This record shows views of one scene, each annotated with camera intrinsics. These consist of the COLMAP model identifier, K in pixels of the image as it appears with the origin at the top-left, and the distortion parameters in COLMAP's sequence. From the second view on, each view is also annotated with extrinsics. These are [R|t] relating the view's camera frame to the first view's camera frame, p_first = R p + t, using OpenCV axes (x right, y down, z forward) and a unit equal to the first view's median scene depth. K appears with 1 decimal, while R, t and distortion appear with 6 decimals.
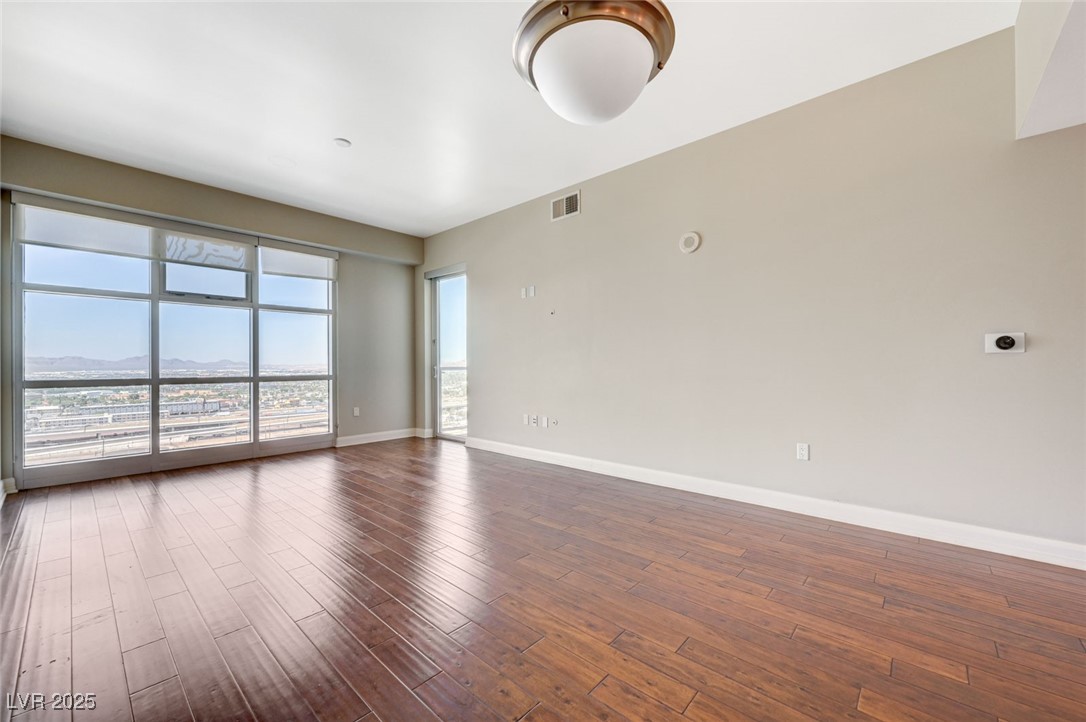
lens RADIAL K [[425.5, 0, 543.0], [0, 425.5, 361.0], [0, 0, 1]] dist [-0.000558, 0.000232]
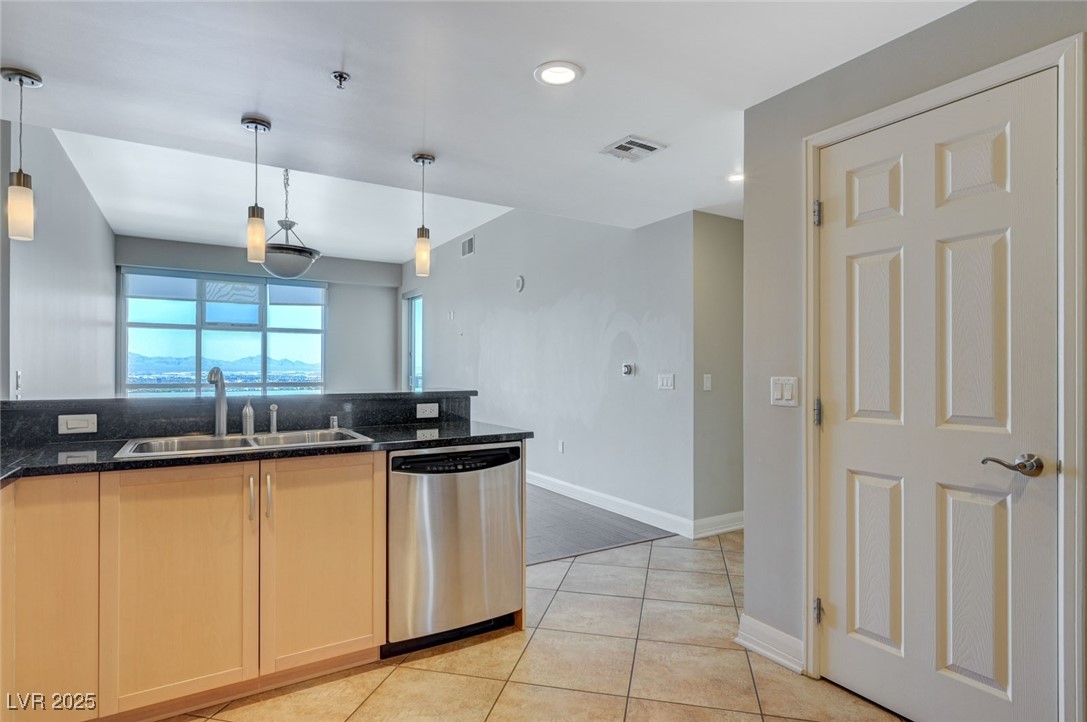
lens RADIAL K [[567.8, 0, 546.6], [0, 567.8, 366.1], [0, 0, 1]] dist [0.000623, -0.000420]
pose [[0.959815, 0.007754, -0.280528, 0.677281], [-0.006499, 0.999964, 0.005404, -0.031010], [0.280559, -0.003364, 0.959831, -0.461826]]
